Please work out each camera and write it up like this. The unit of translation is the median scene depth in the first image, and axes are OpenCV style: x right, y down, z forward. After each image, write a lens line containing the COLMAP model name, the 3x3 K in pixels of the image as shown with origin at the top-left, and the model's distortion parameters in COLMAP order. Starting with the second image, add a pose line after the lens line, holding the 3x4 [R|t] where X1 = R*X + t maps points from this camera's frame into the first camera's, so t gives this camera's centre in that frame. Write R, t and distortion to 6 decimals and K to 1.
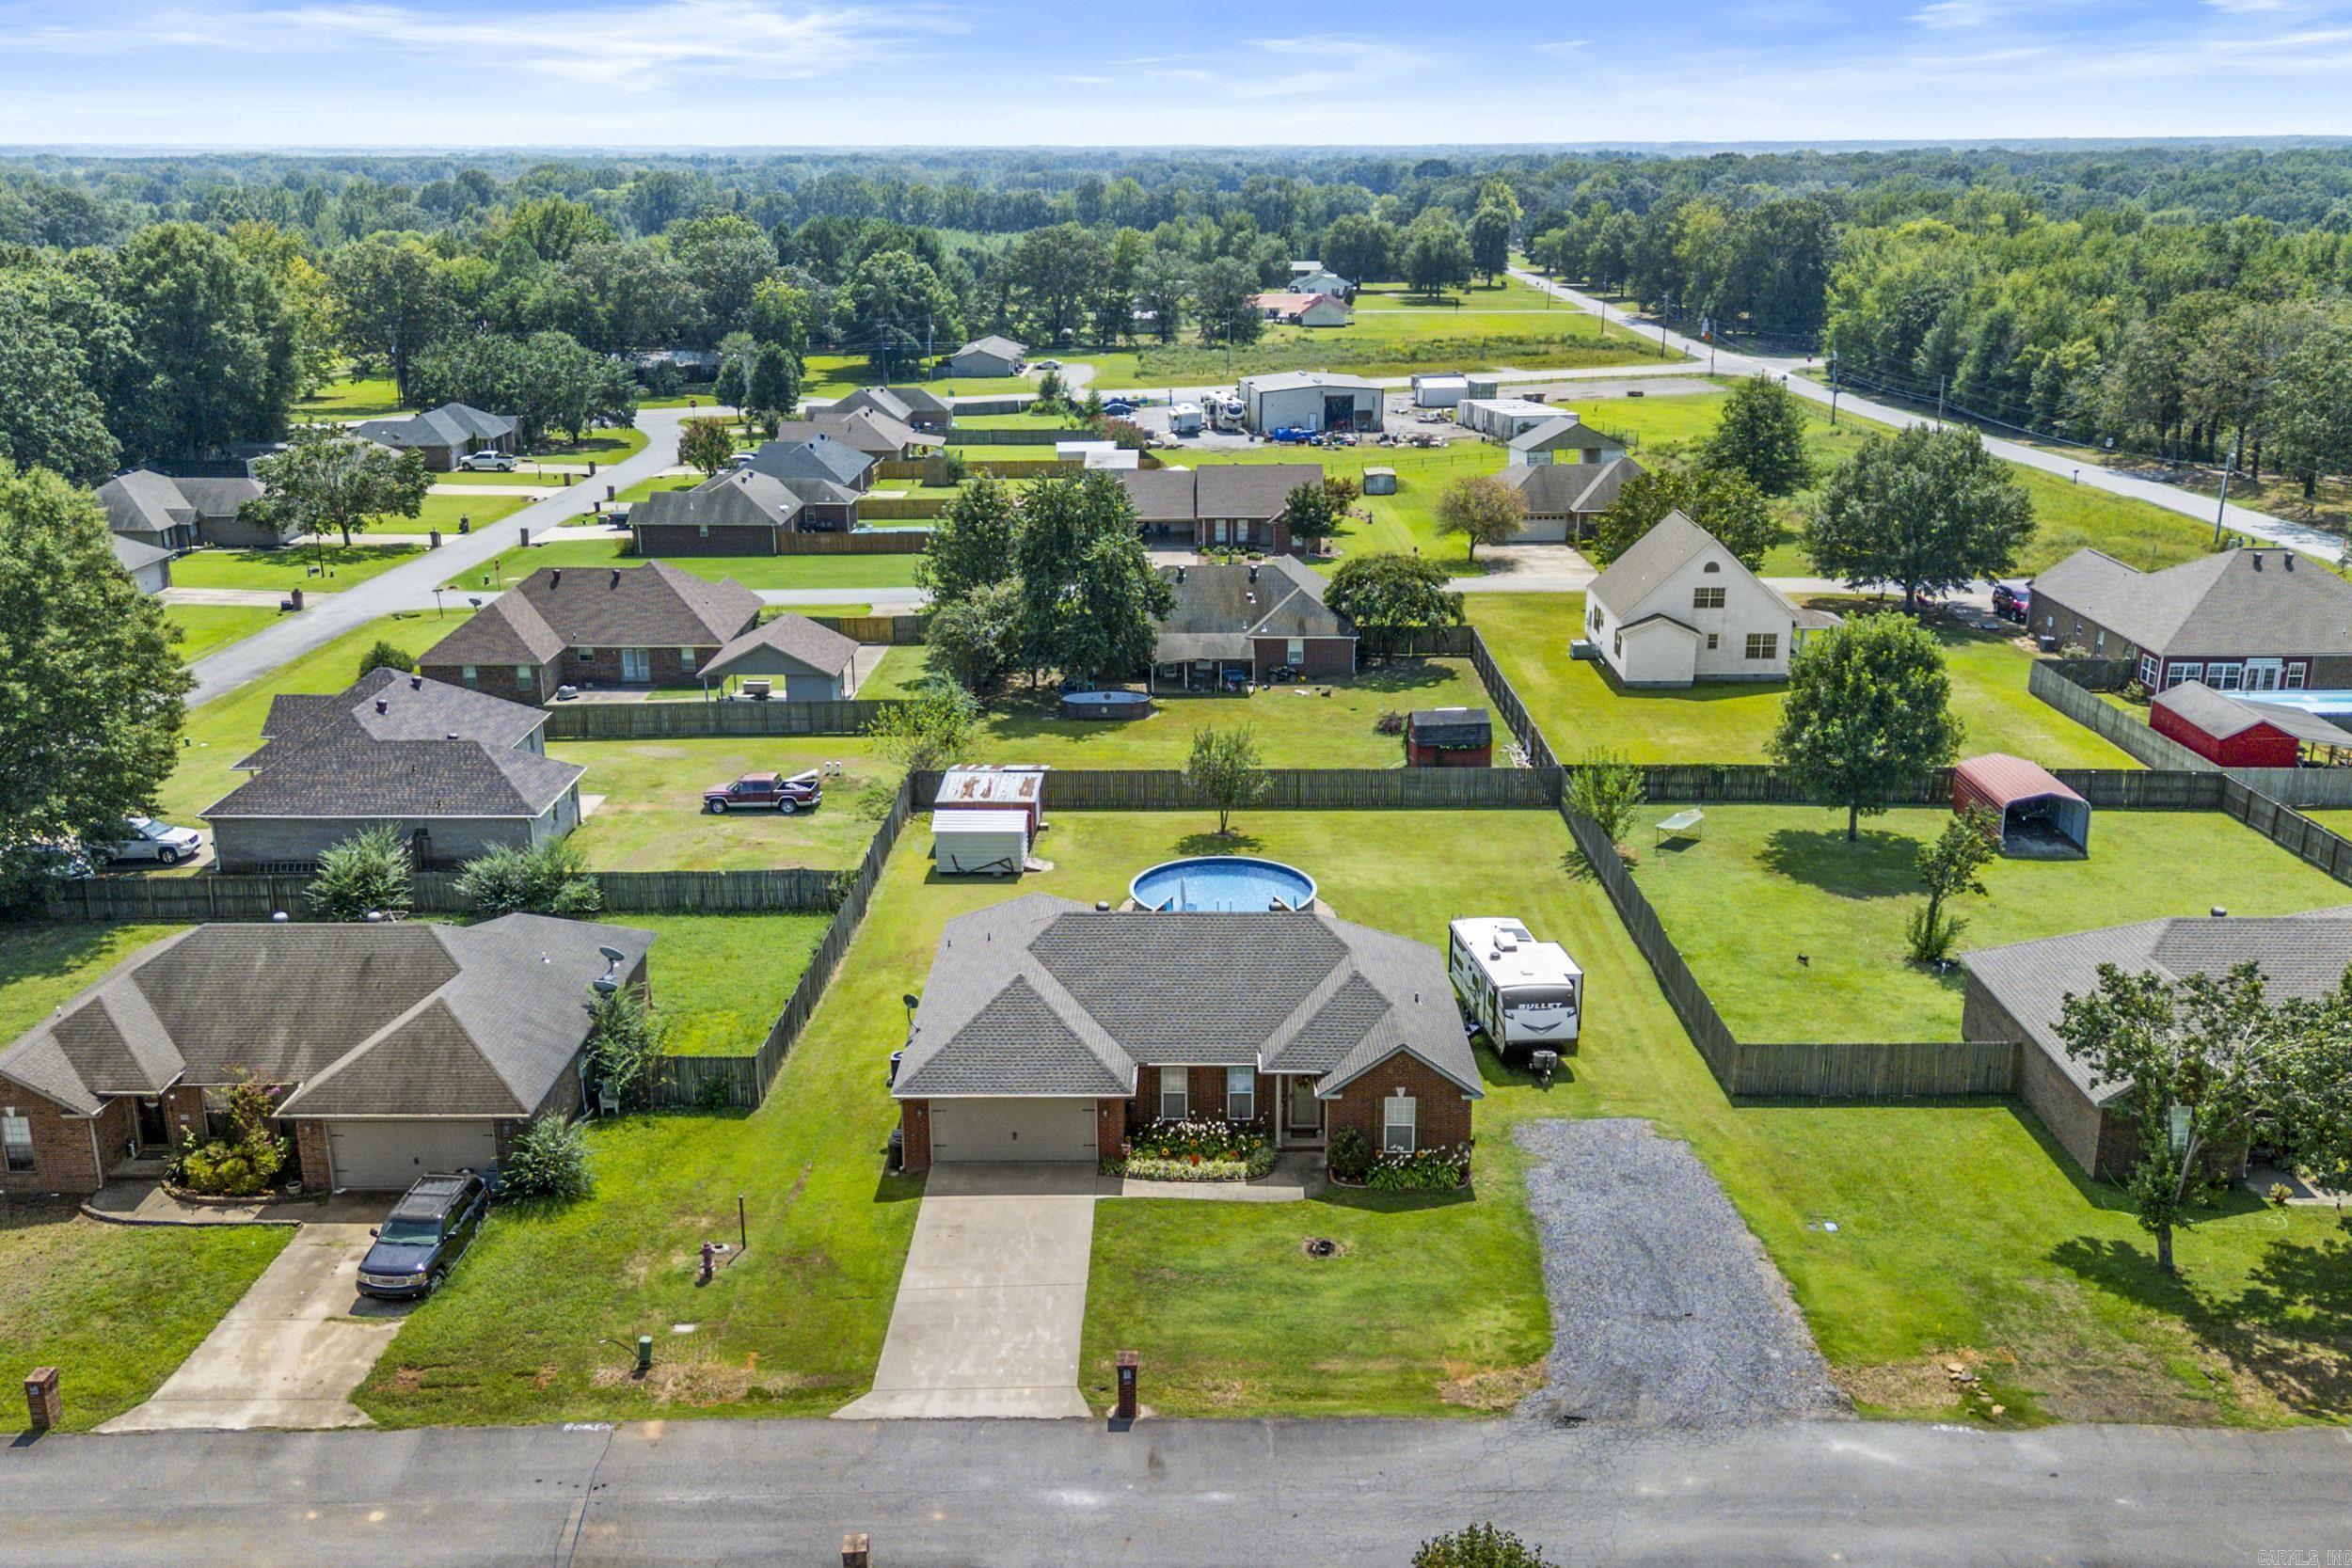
lens RADIAL K [[2102.7, 0, 1176.0], [0, 2102.7, 784.0], [0, 0, 1]] dist [0.015243, 0.006712]
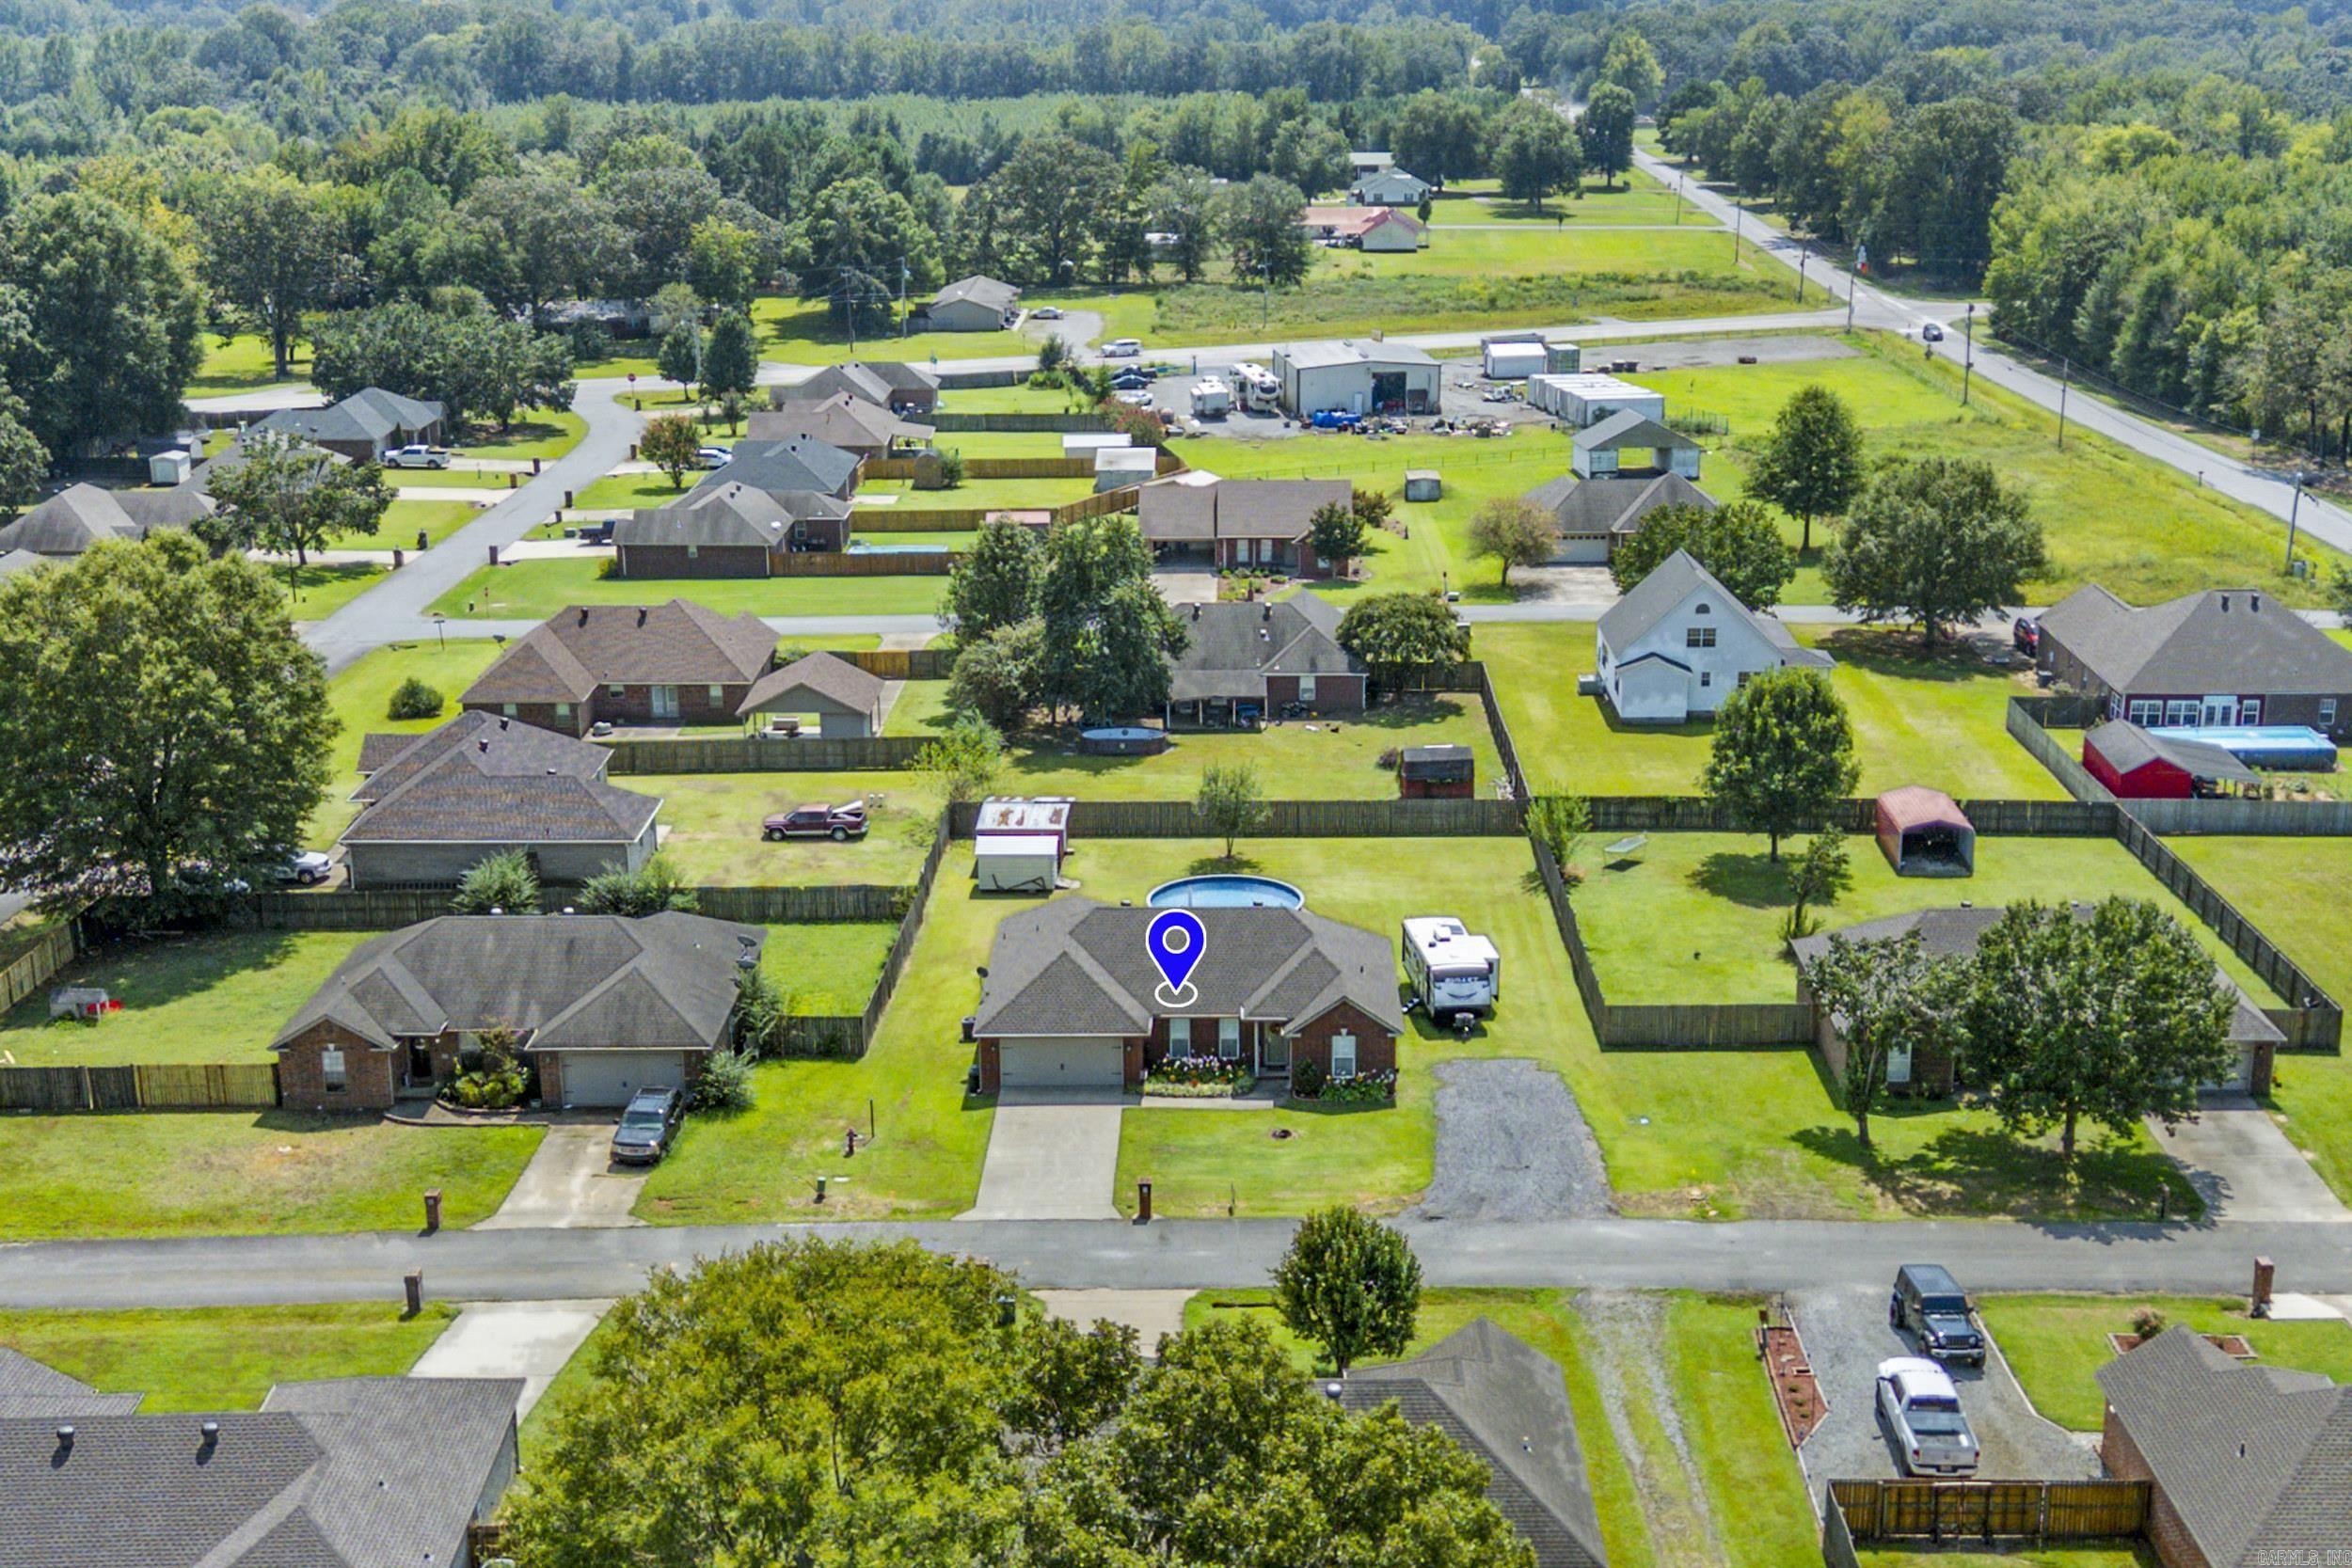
lens RADIAL K [[3003.3, 0, 1176.0], [0, 3003.3, 784.0], [0, 0, 1]] dist [0.251643, 0.005861]
pose [[0.999930, -0.000649, -0.011782, 0.009980], [0.000454, 0.999862, -0.016597, 0.008317], [0.011791, 0.016590, 0.999793, -0.473088]]
